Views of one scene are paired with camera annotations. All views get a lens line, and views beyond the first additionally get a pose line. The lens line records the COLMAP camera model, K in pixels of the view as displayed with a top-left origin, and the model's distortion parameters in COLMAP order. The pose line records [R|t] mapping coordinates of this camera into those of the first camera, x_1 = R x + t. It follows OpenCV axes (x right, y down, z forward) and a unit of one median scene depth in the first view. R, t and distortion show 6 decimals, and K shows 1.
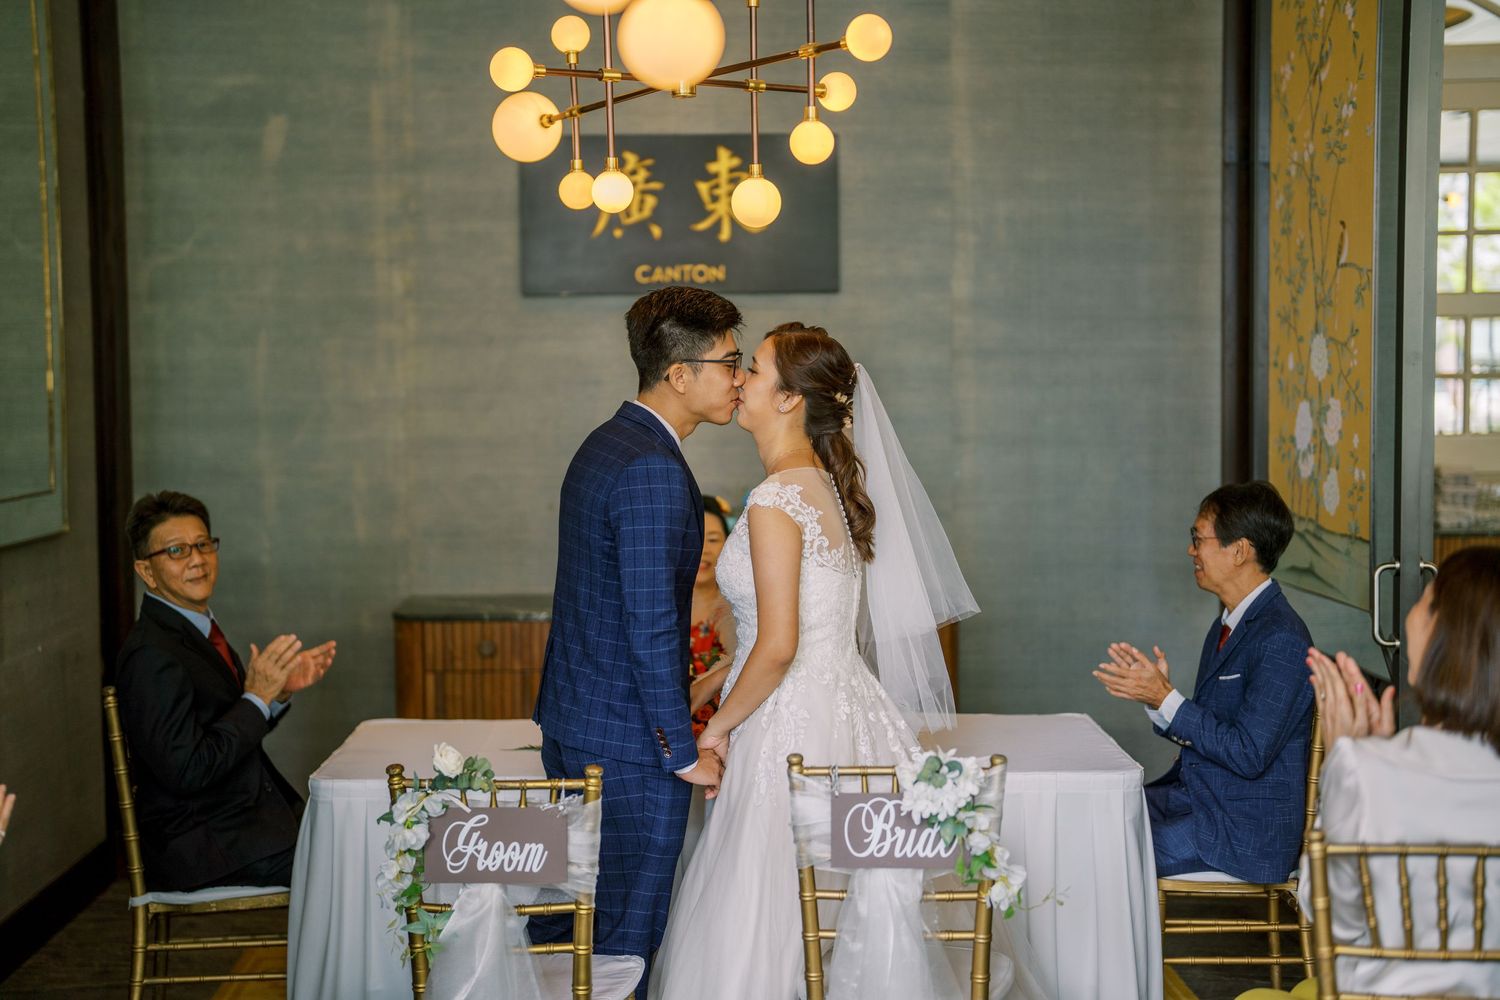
lens RADIAL K [[2073.6, 0, 750.0], [0, 2073.6, 500.0], [0, 0, 1]] dist [-0.138724, 0.880581]
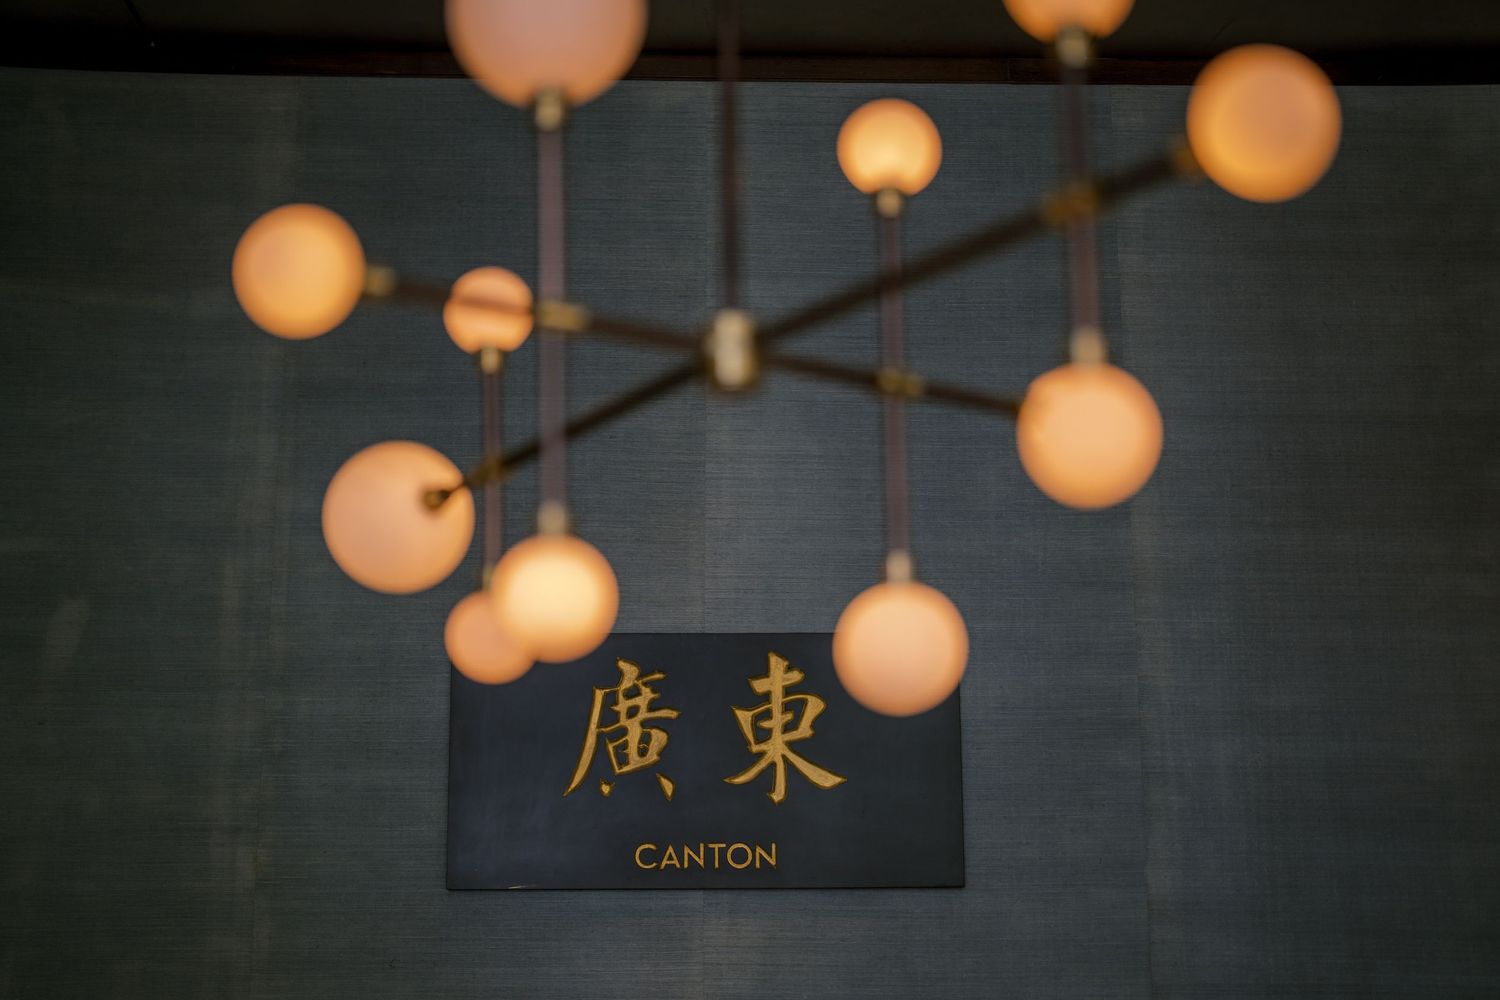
lens RADIAL K [[2073.6, 0, 750.0], [0, 2073.6, 500.0], [0, 0, 1]] dist [-0.138724, 0.880581]
pose [[0.999970, 0.003566, -0.006821, -0.018968], [-0.005380, 0.957604, -0.288036, -0.038479], [0.005504, 0.288064, 0.957595, 0.433920]]
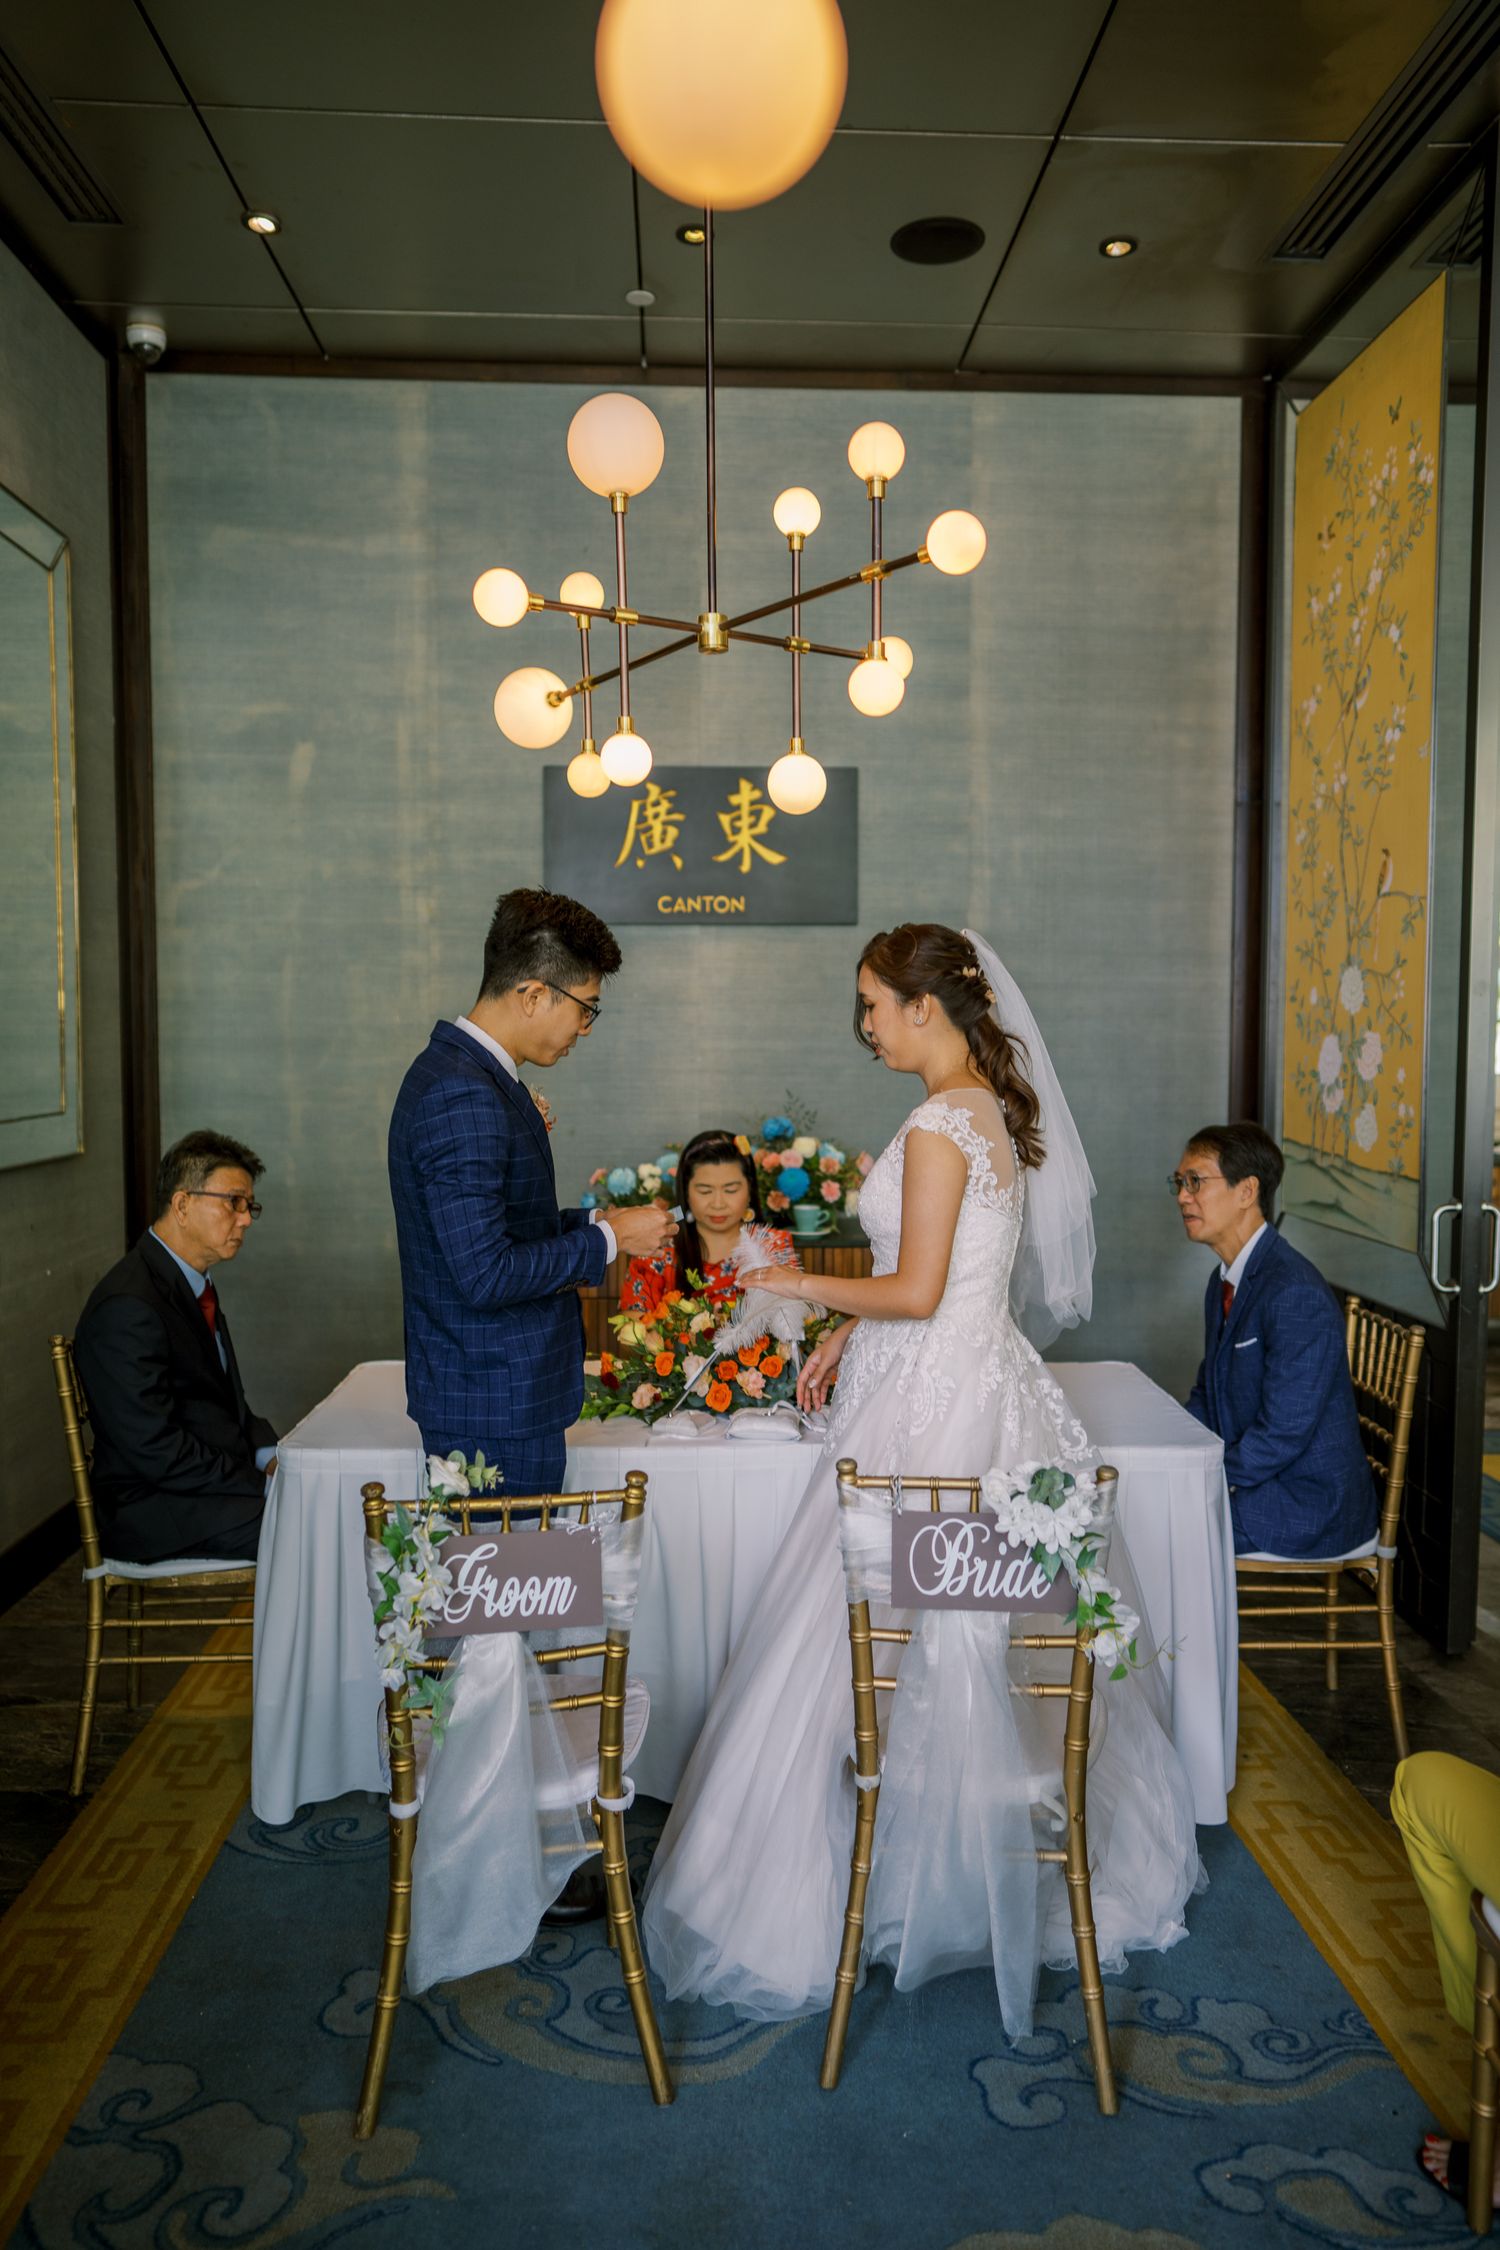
lens RADIAL K [[1573.0, 0, 750.0], [0, 1573.0, 1125.0], [0, 0, 1]] dist [-0.030396, 0.000157]
pose [[0.999940, 0.010717, 0.002295, -0.011744], [-0.010726, 0.999935, 0.003976, -0.004999], [-0.002252, -0.004000, 0.999989, 0.258791]]
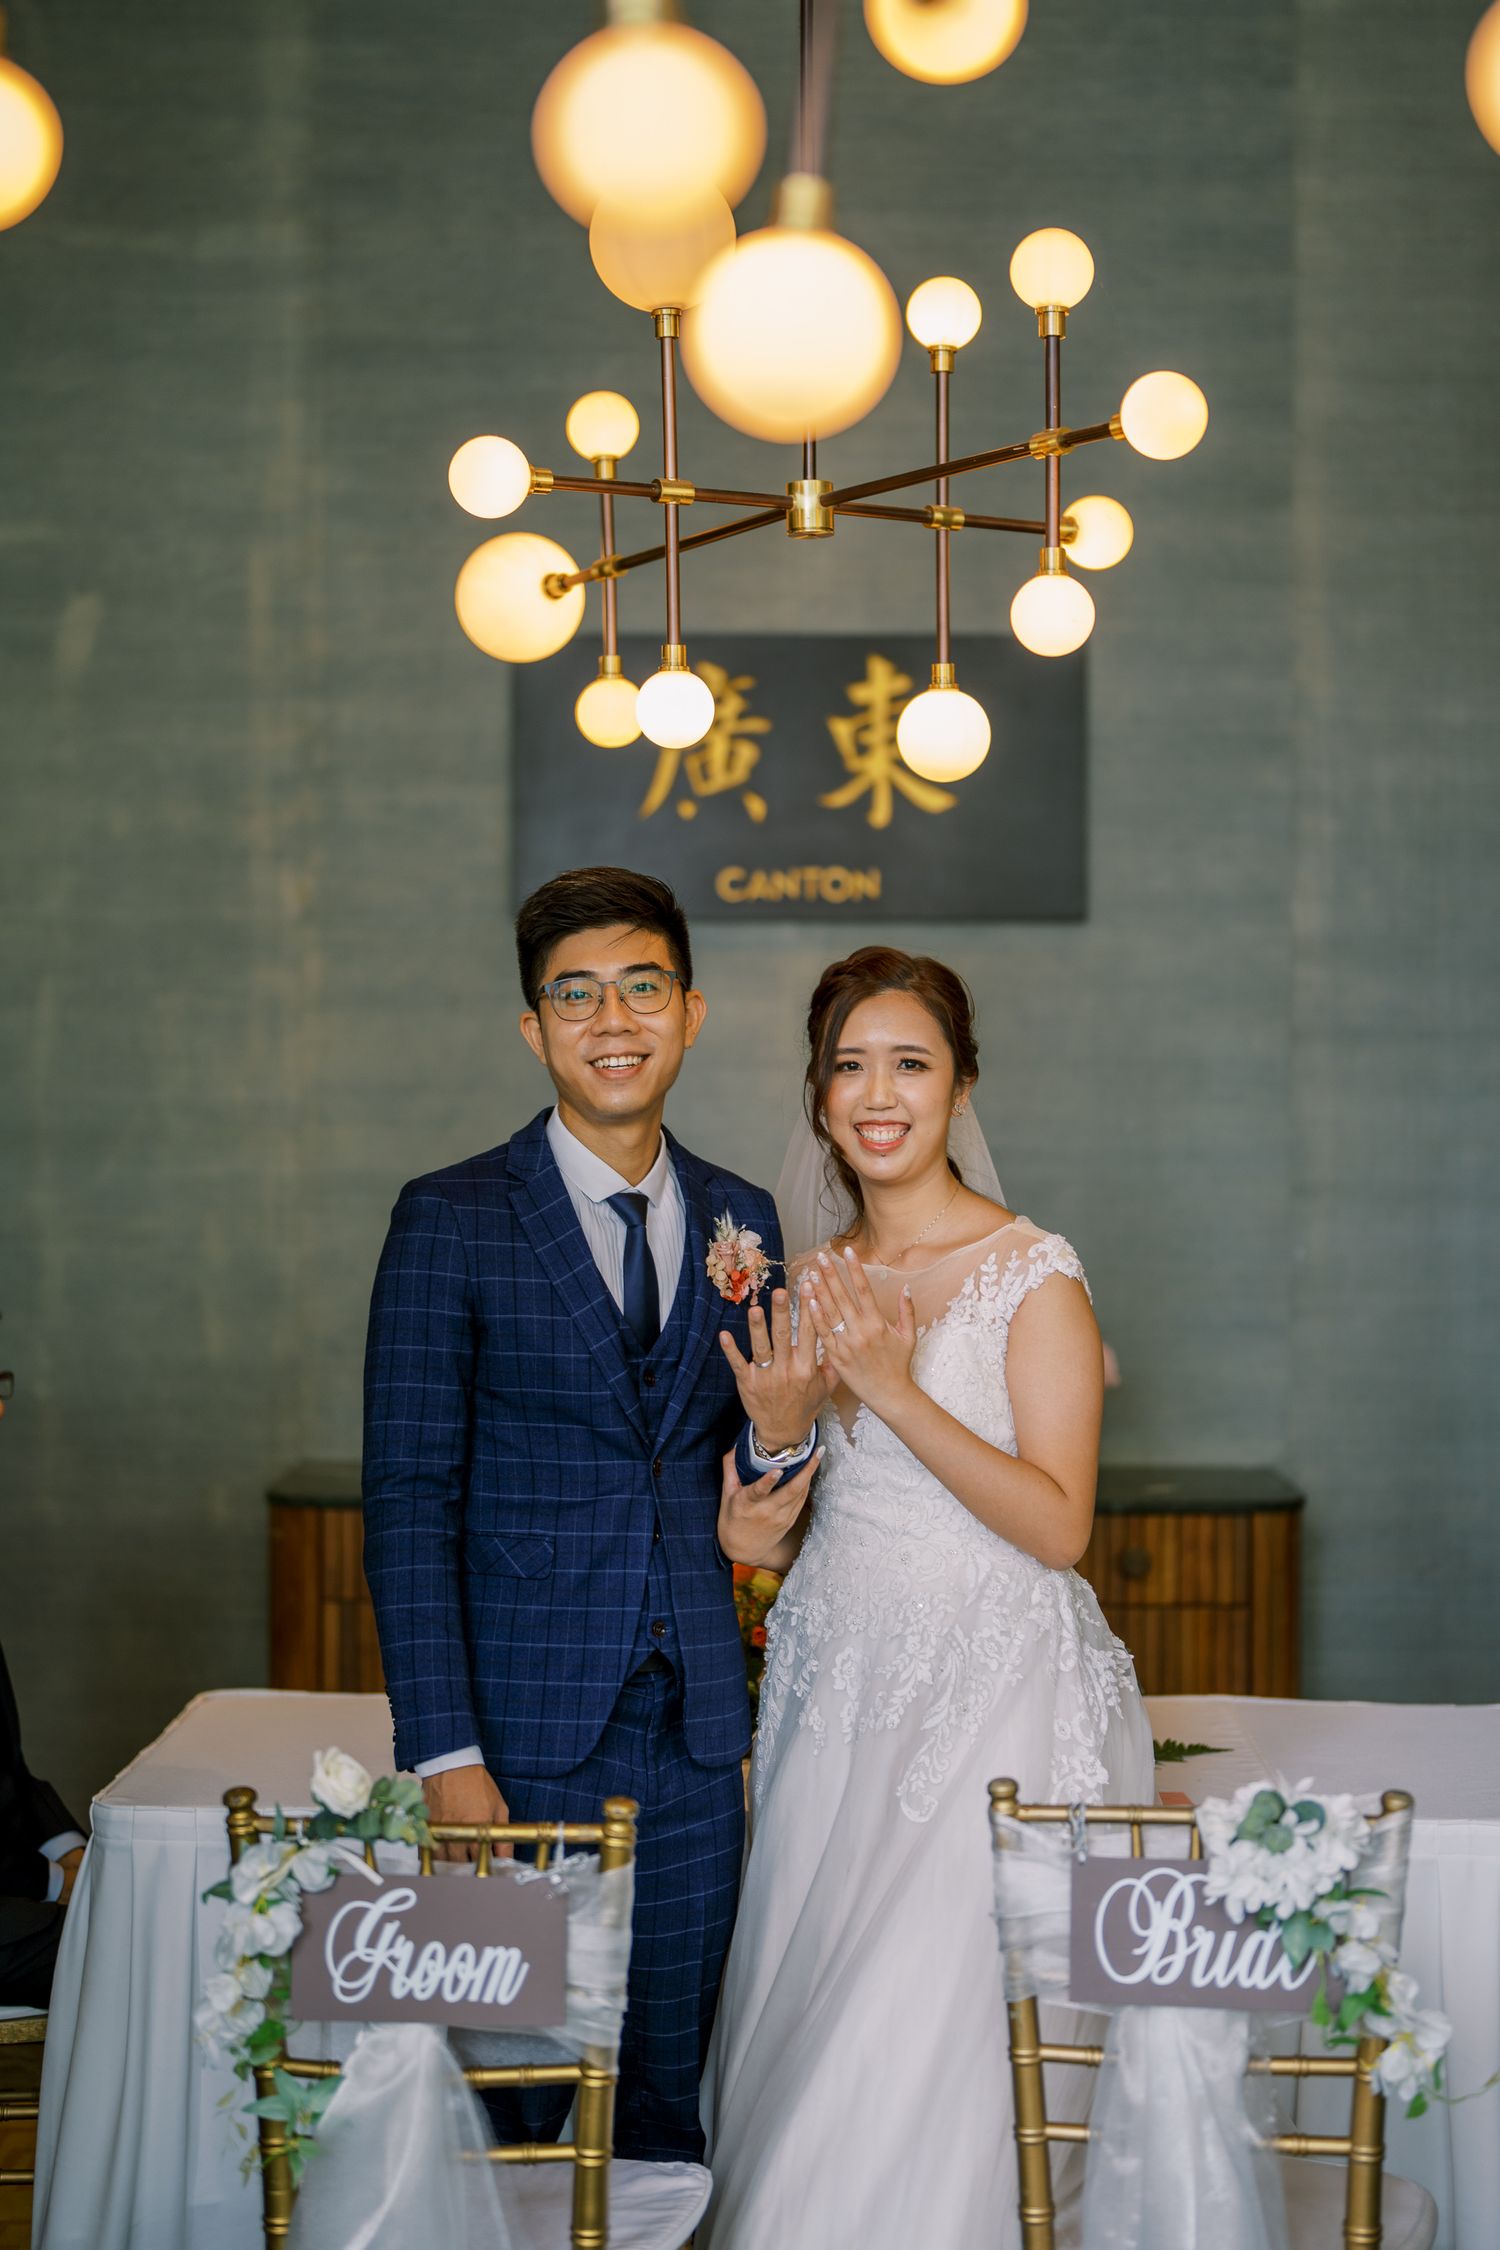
lens RADIAL K [[3614.5, 0, 713.5], [0, 3614.5, 1066.8], [0, 0, 1]] dist [-0.122755, 1.125213]
pose [[0.998345, 0.013115, -0.056000, -0.001865], [-0.016655, 0.997860, -0.063232, 0.000707], [0.055051, 0.064060, 0.996426, 0.046070]]
